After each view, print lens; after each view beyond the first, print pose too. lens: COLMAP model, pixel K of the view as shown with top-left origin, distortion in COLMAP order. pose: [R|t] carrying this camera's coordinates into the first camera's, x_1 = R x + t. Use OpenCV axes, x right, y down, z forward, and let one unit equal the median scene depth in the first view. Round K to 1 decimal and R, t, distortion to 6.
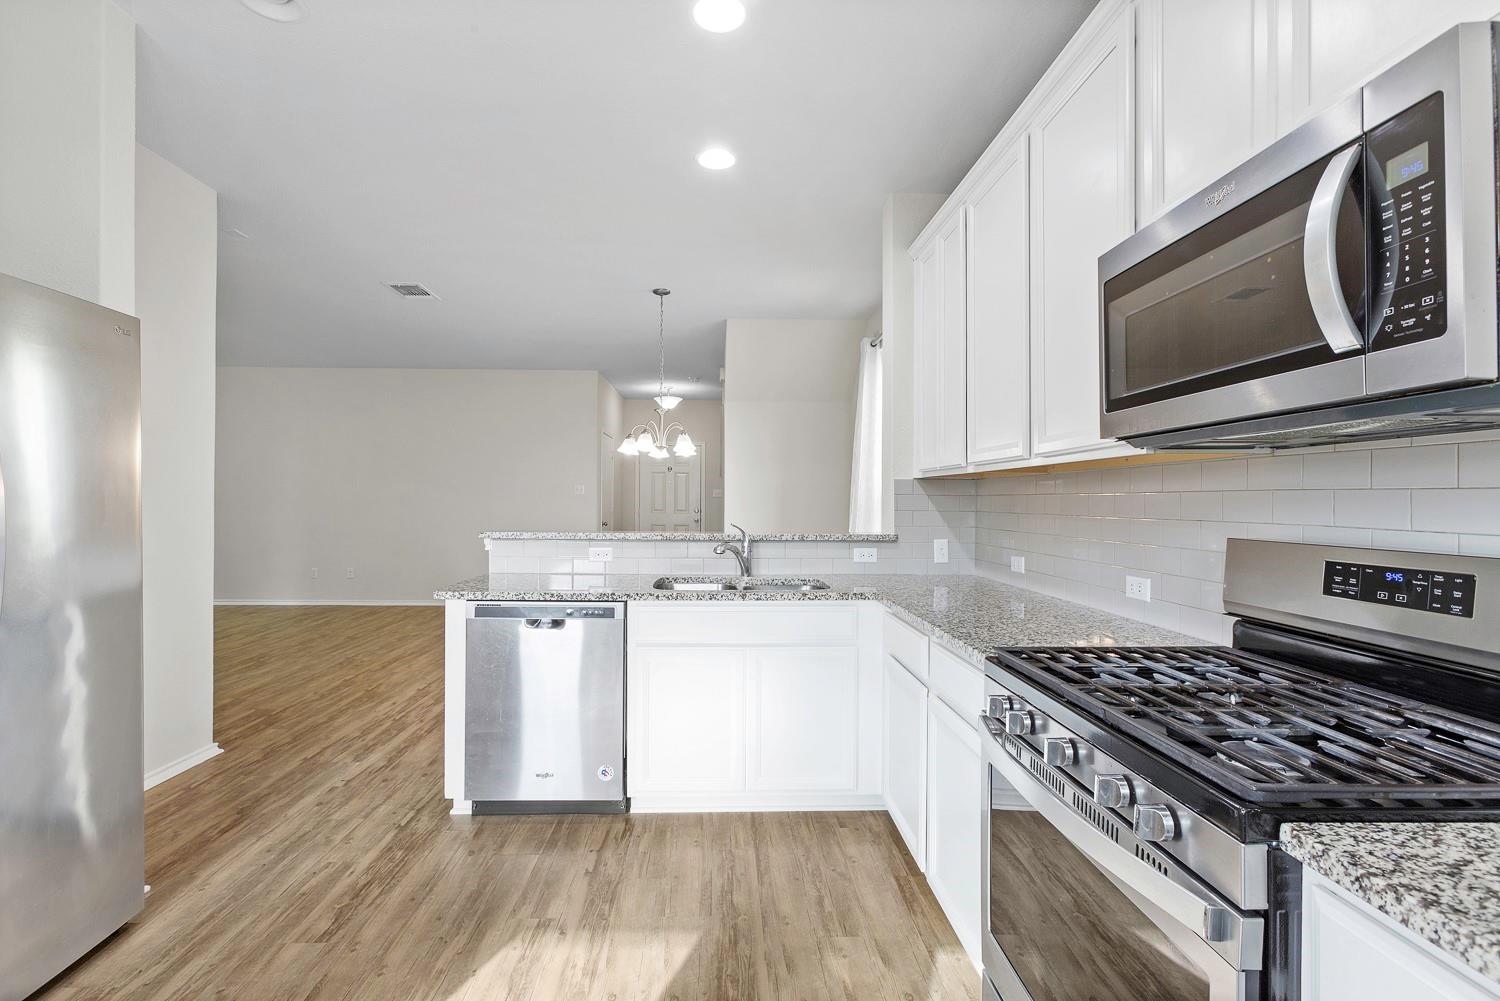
lens RADIAL K [[693.4, 0, 750.0], [0, 693.4, 500.5], [0, 0, 1]] dist [-0.002445, 0.000523]
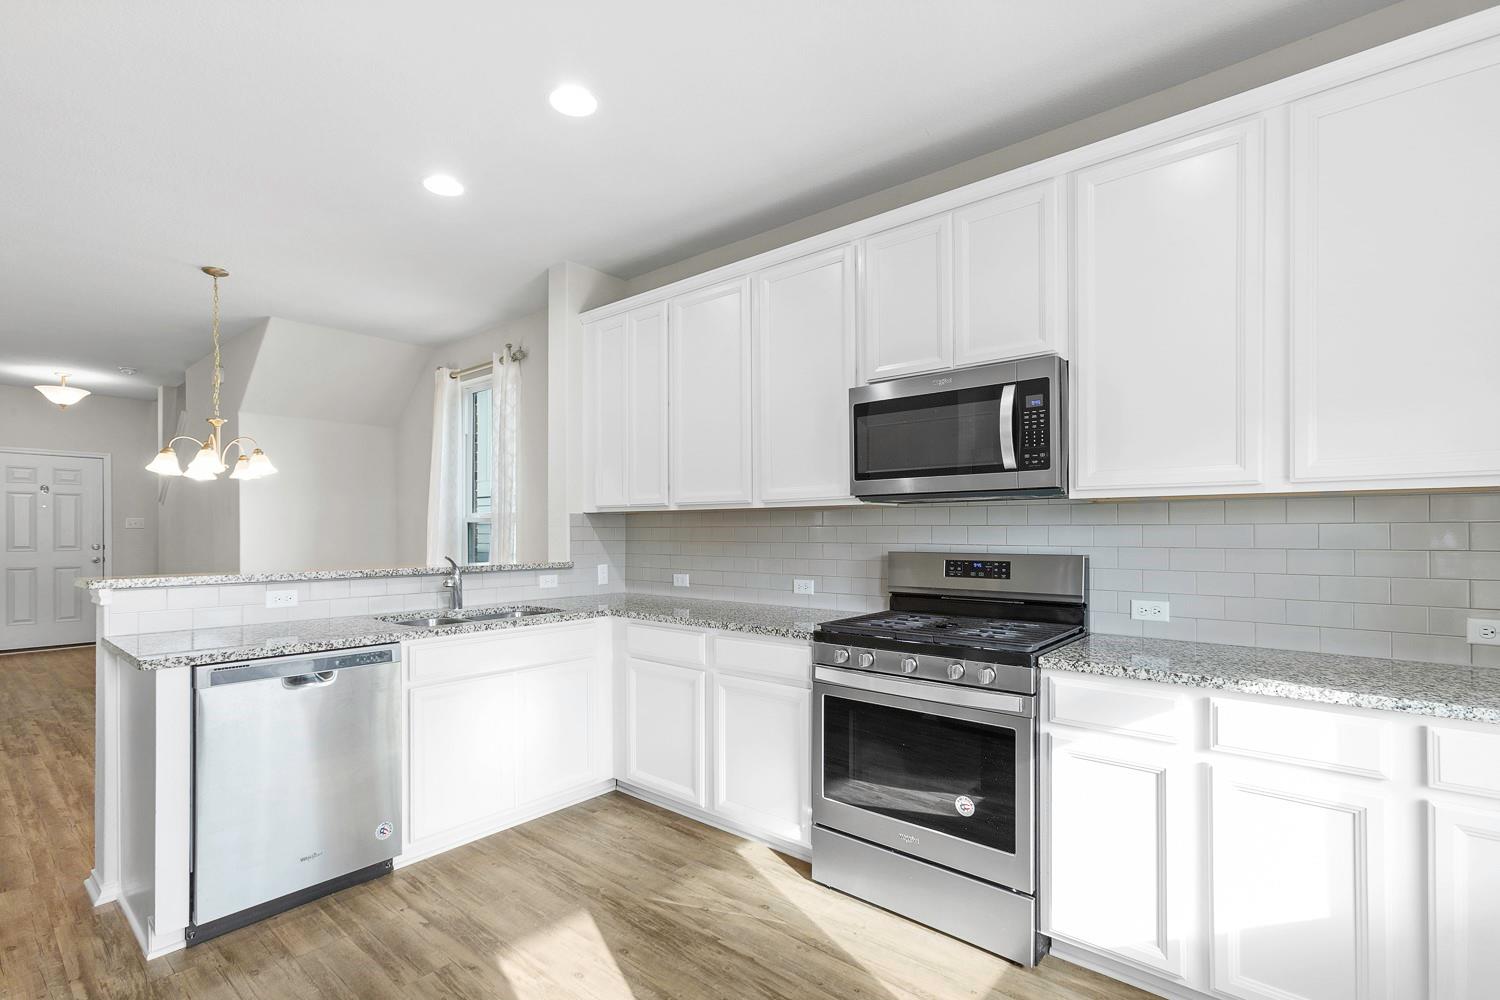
lens RADIAL K [[695.0, 0, 751.6], [0, 695.0, 531.2], [0, 0, 1]] dist [-0.016623, 0.000330]
pose [[0.660861, -0.005267, 0.750490, -0.699072], [0.004700, 0.999985, 0.002880, -0.005125], [-0.750494, 0.001624, 0.660876, 0.038006]]
